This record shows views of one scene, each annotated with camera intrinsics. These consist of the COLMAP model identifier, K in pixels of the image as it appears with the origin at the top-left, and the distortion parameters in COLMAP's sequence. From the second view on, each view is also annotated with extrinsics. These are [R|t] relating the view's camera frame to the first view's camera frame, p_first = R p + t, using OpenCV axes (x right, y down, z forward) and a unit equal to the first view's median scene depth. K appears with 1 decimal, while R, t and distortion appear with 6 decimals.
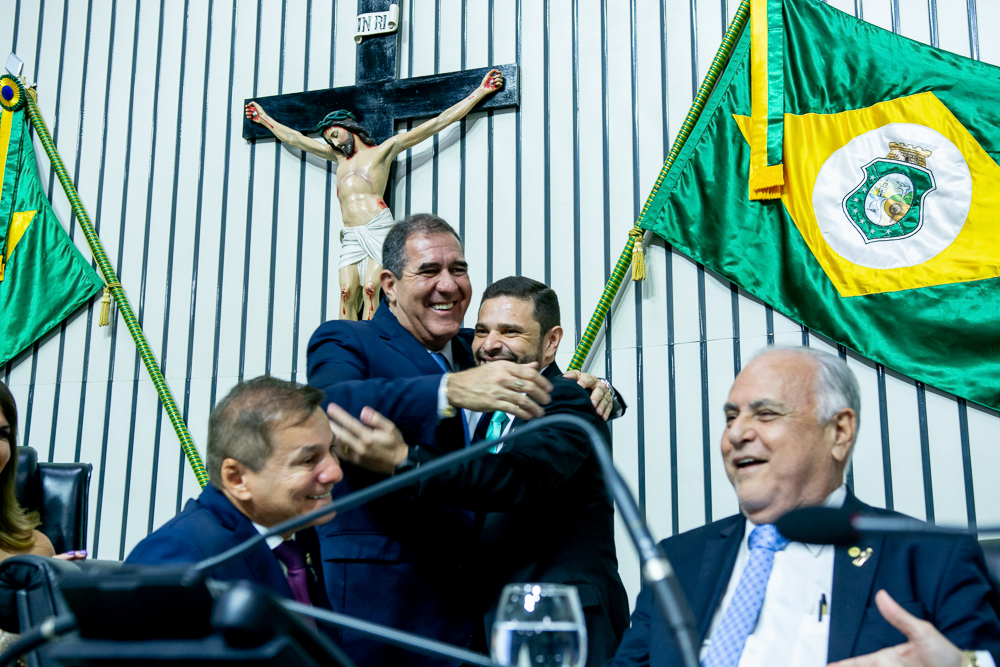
lens RADIAL K [[1243.6, 0, 500.0], [0, 1243.6, 333.5], [0, 0, 1]] dist [0.072641, 0.028550]
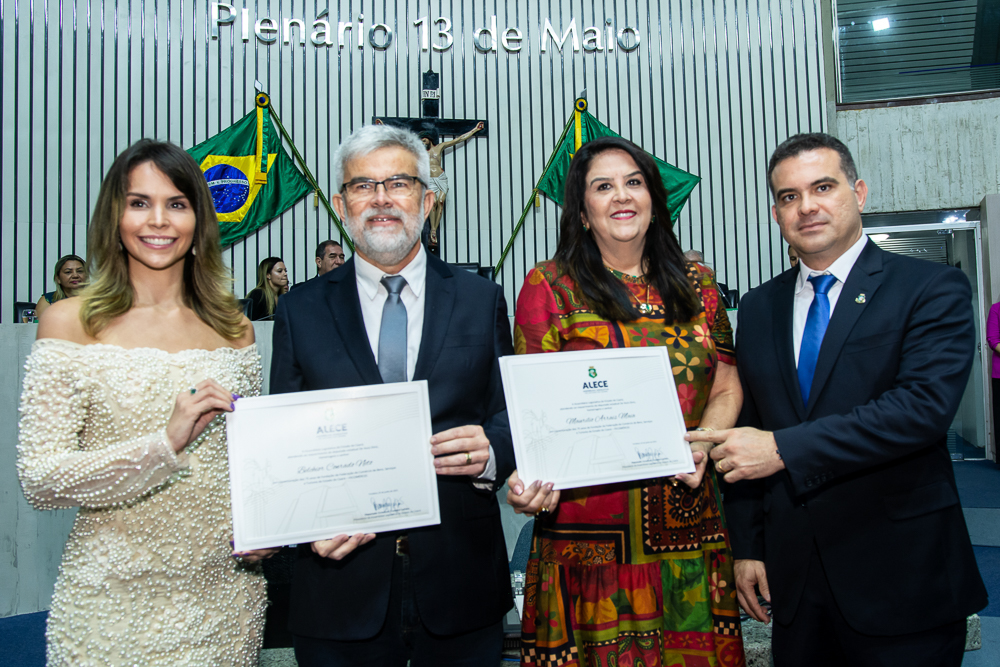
lens RADIAL K [[868.4, 0, 543.9], [0, 868.4, 306.6], [0, 0, 1]] dist [-0.084887, 0.083371]
pose [[0.866401, -0.005821, 0.499315, -0.811691], [-0.079634, 0.985524, 0.149669, -0.106358], [-0.492958, -0.169436, 0.853396, -0.724700]]
